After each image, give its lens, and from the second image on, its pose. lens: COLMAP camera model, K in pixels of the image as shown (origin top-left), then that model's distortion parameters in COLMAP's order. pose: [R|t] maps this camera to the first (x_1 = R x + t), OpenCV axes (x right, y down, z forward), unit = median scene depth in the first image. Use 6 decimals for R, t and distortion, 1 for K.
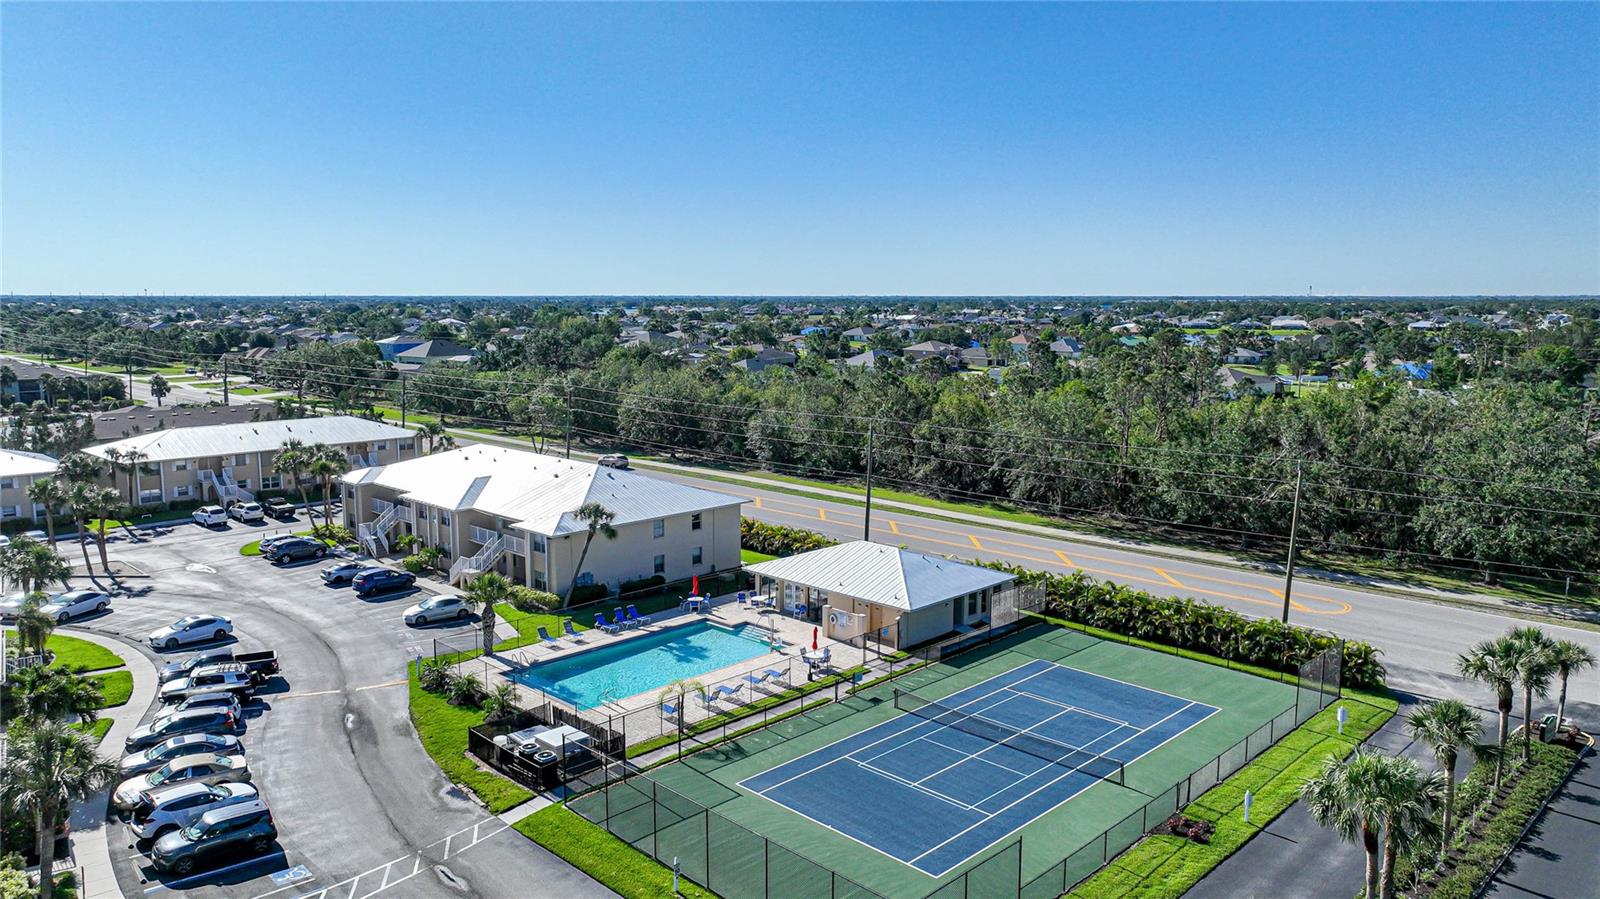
lens RADIAL K [[1119.2, 0, 800.0], [0, 1119.2, 449.5], [0, 0, 1]] dist [0.006075, -0.001844]
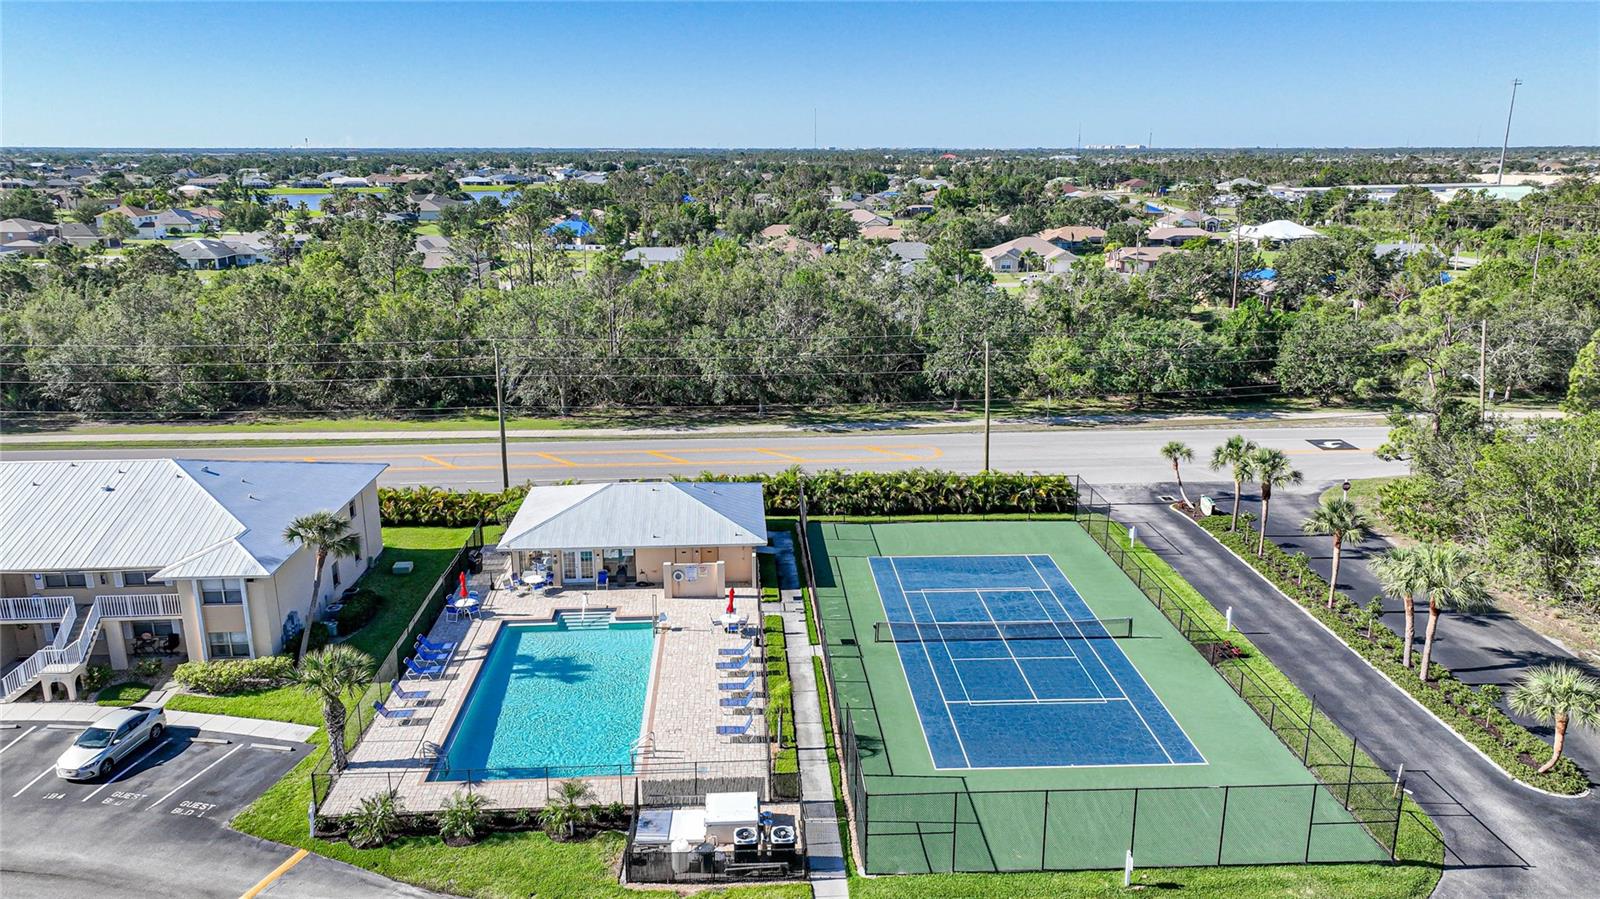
lens RADIAL K [[1119.2, 0, 800.0], [0, 1119.2, 449.5], [0, 0, 1]] dist [0.006075, -0.001844]
pose [[0.675012, -0.194538, 0.711698, -0.576015], [0.104373, 0.980090, 0.168908, -0.094601], [-0.730387, -0.039733, 0.681877, 0.377102]]
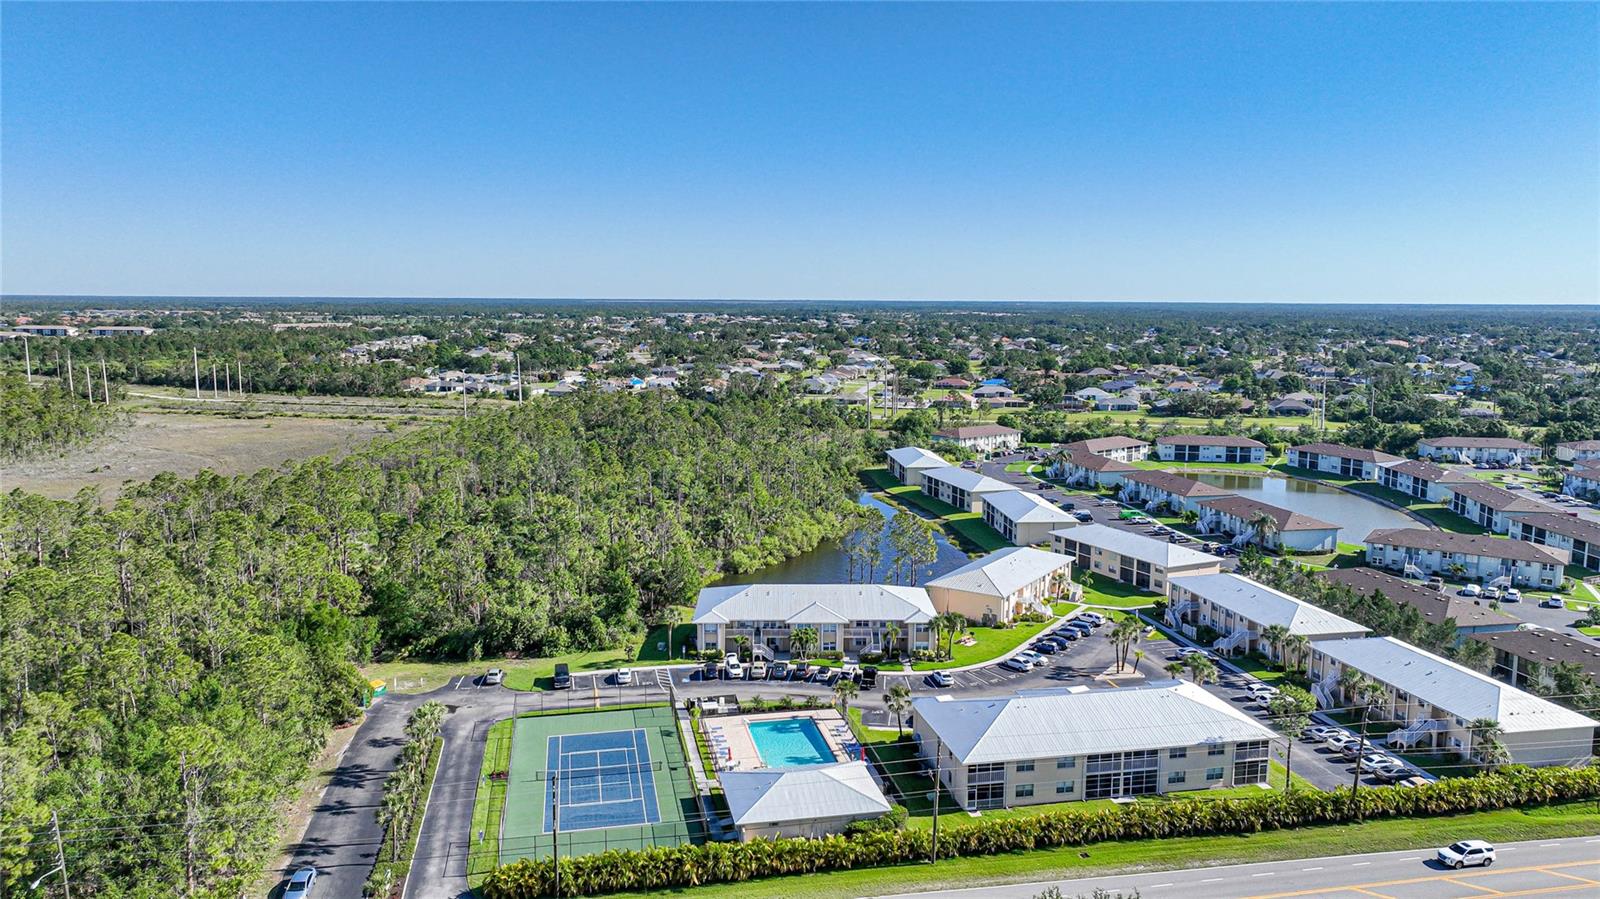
lens RADIAL K [[1119.2, 0, 800.0], [0, 1119.2, 449.5], [0, 0, 1]] dist [0.006075, -0.001844]
pose [[-0.558352, 0.105484, -0.822871, 1.482716], [-0.119486, 0.971316, 0.205590, -0.749120], [0.820954, 0.213113, -0.529732, 2.050355]]
